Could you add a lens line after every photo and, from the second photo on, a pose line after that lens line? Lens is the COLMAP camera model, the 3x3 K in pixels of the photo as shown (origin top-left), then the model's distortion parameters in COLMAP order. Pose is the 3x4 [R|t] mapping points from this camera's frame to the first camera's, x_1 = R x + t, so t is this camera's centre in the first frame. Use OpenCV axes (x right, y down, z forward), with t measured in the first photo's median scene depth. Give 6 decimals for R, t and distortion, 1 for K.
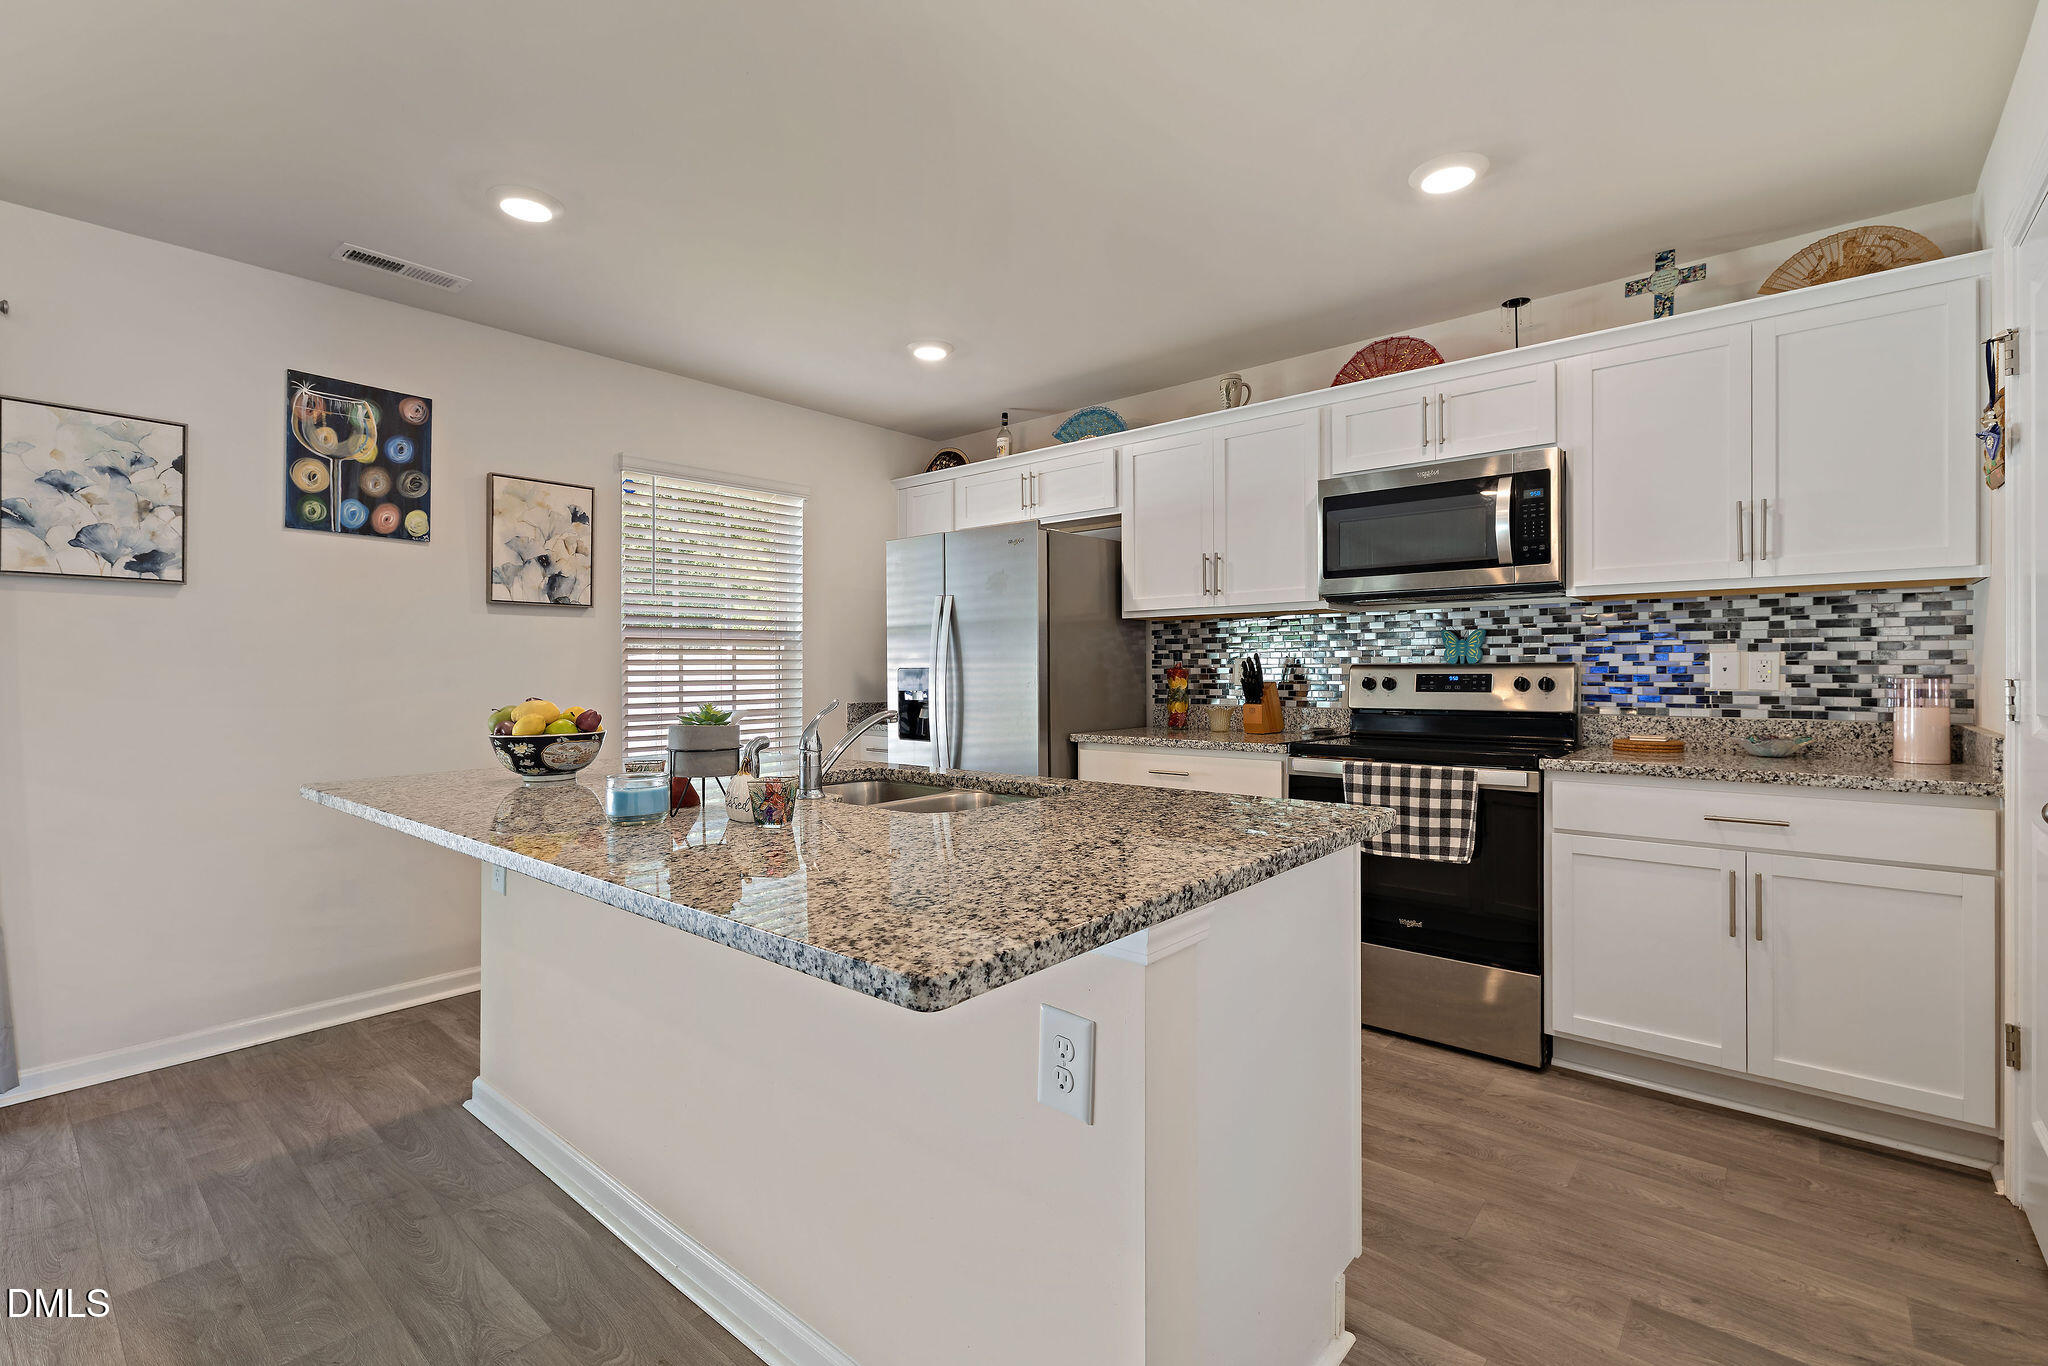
lens RADIAL K [[920.4, 0, 1013.2], [0, 920.4, 665.0], [0, 0, 1]] dist [0.002963, 0.000155]
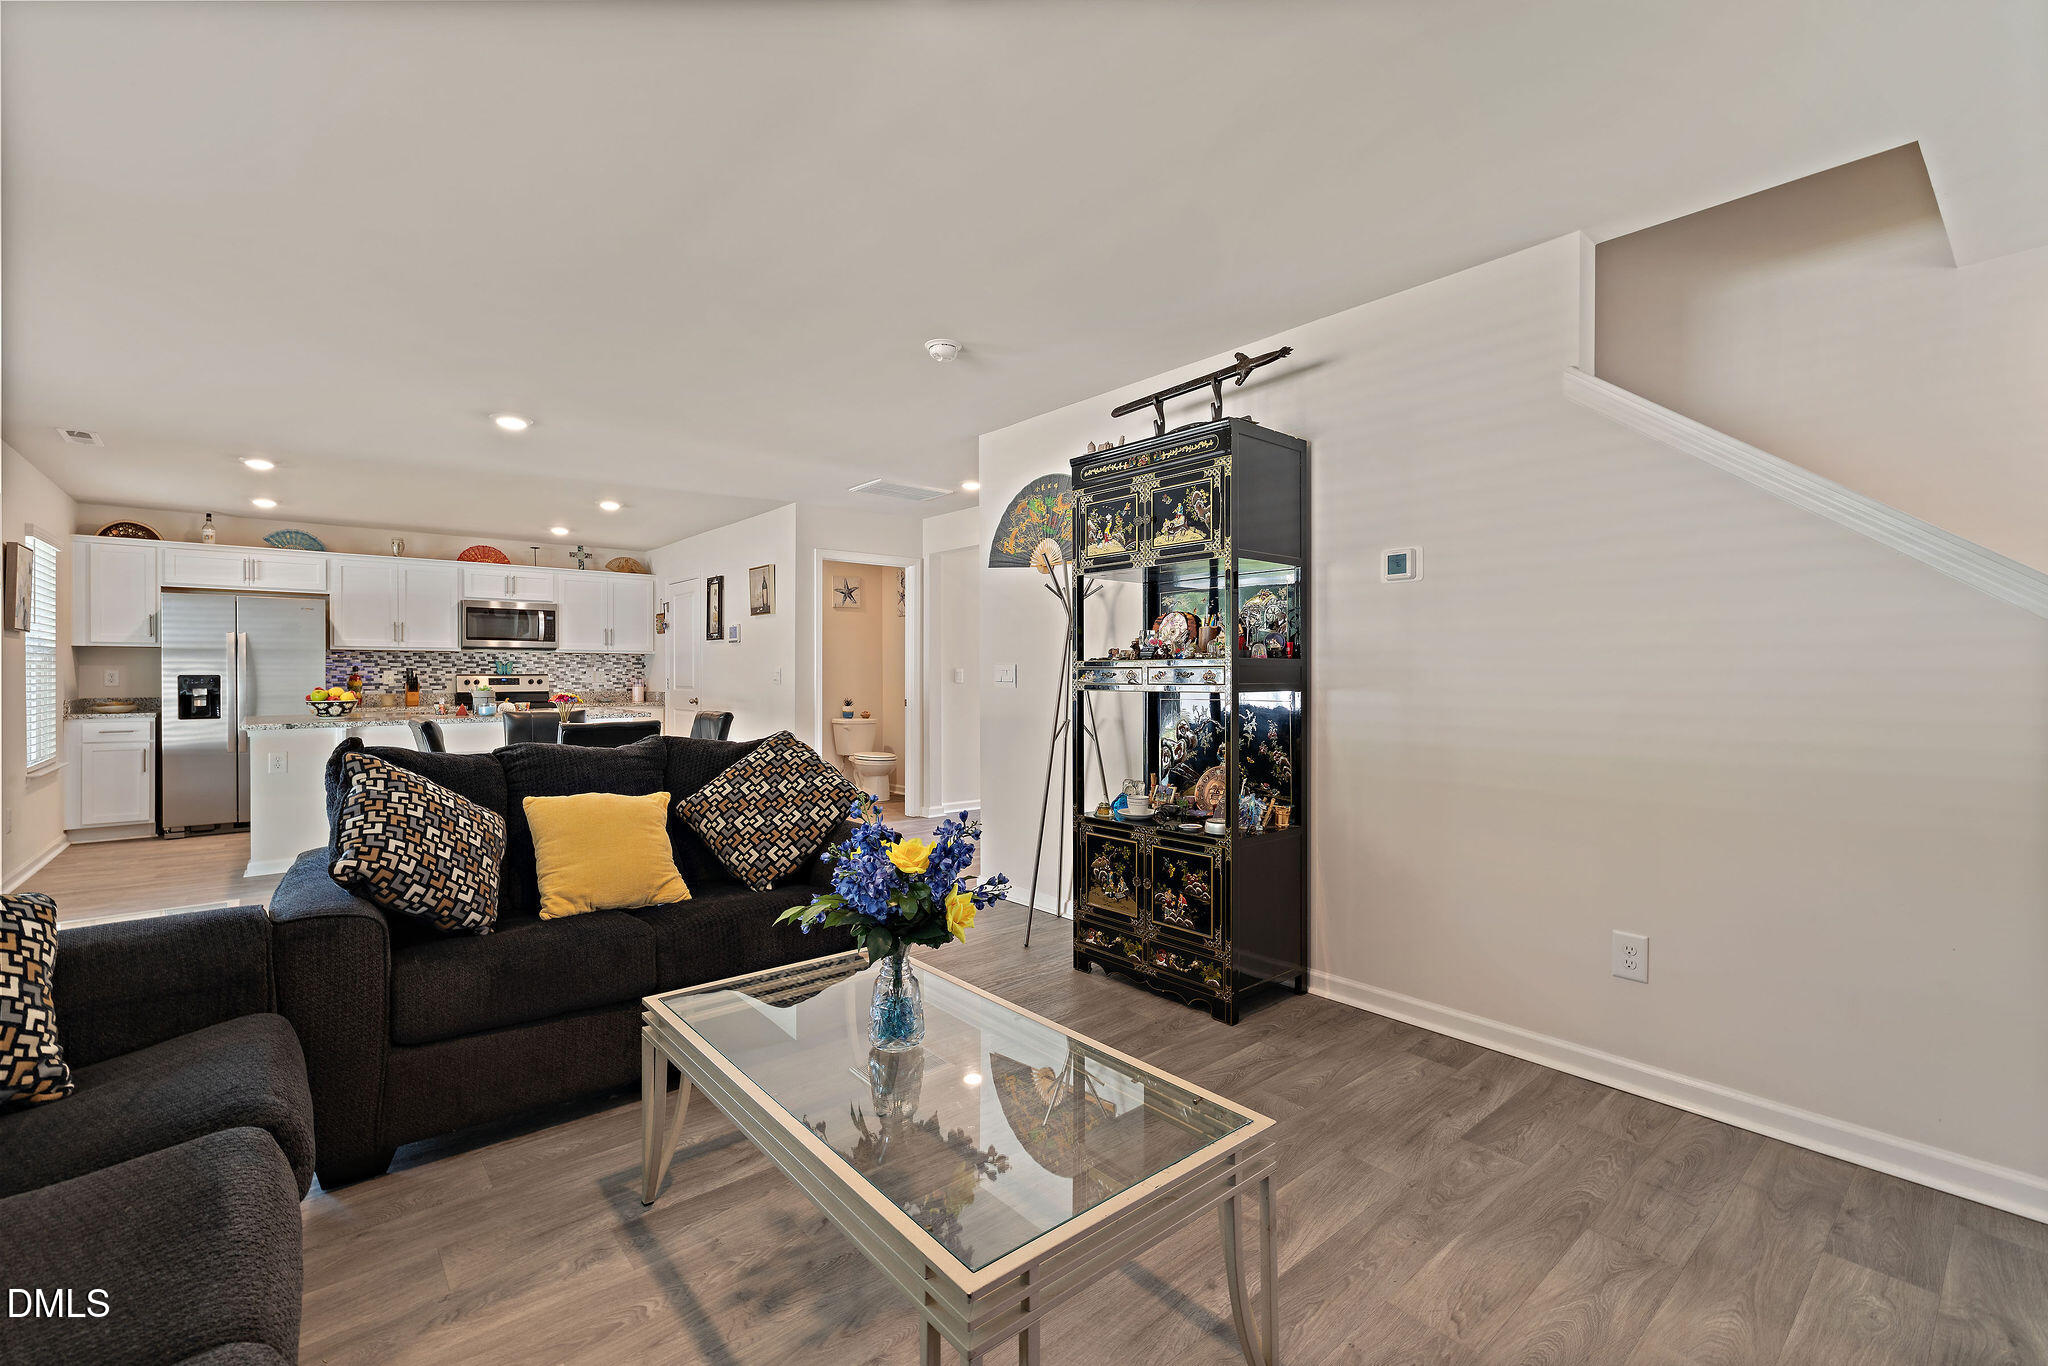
lens RADIAL K [[881.3, 0, 1029.9], [0, 881.3, 681.9], [0, 0, 1]] dist [0.001386, 0.000245]
pose [[0.146602, -0.004125, 0.989187, -1.871934], [-0.006038, 0.999969, 0.005065, -0.001266], [-0.989177, -0.006716, 0.146572, -0.889933]]
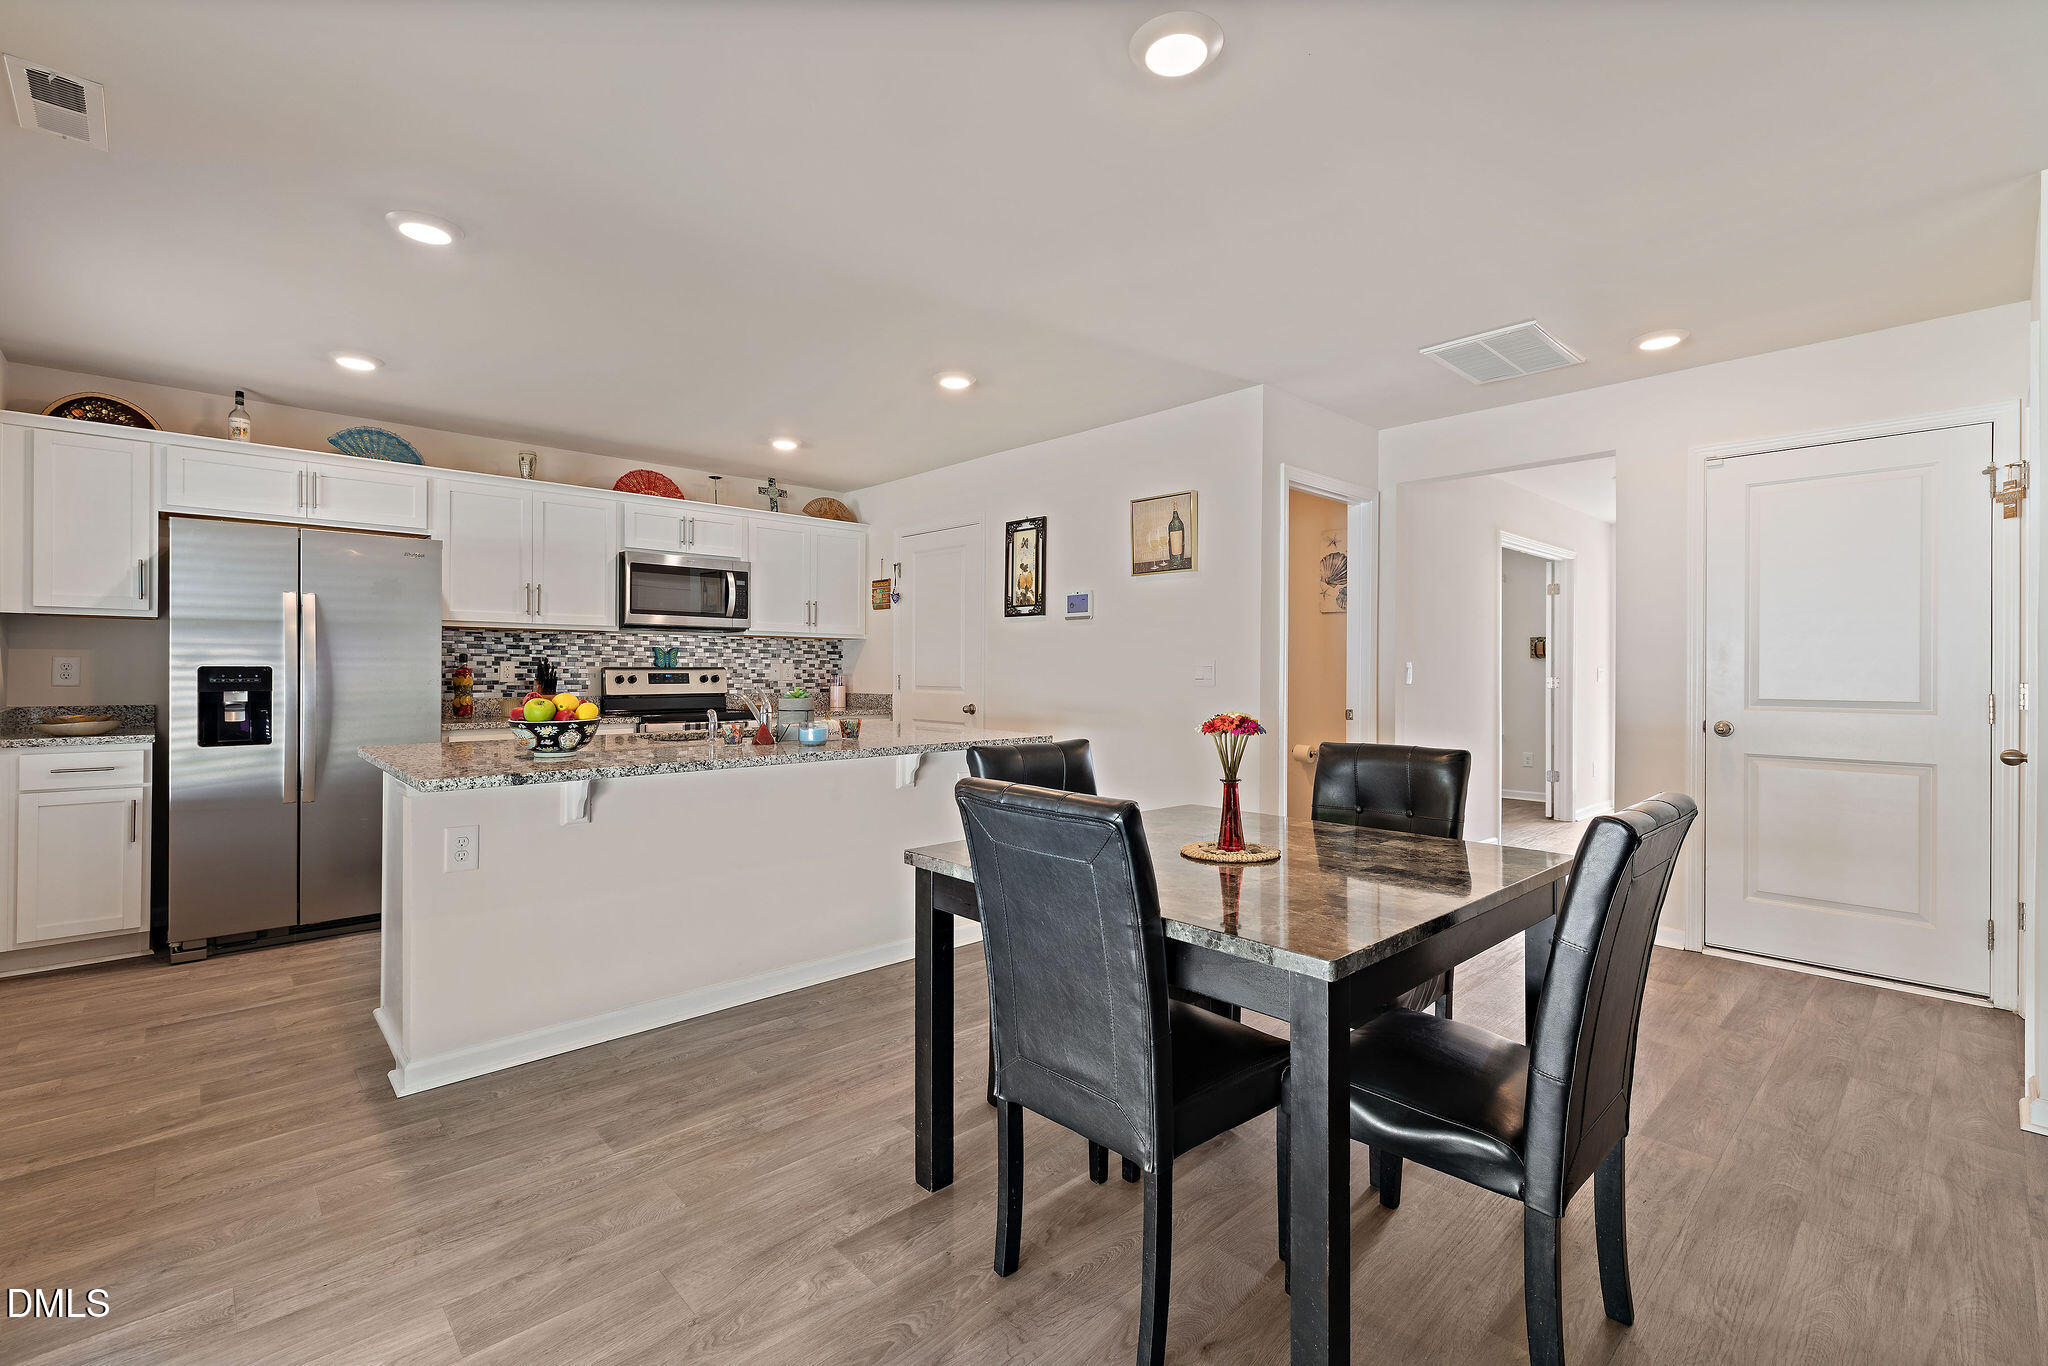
lens RADIAL K [[901.1, 0, 1024.4], [0, 901.1, 673.9], [0, 0, 1]] dist [0.000418, 0.000462]
pose [[0.101148, -0.000044, 0.994871, -1.195832], [-0.010101, 0.999948, 0.001071, 0.002369], [-0.994820, -0.010157, 0.101142, 0.170384]]
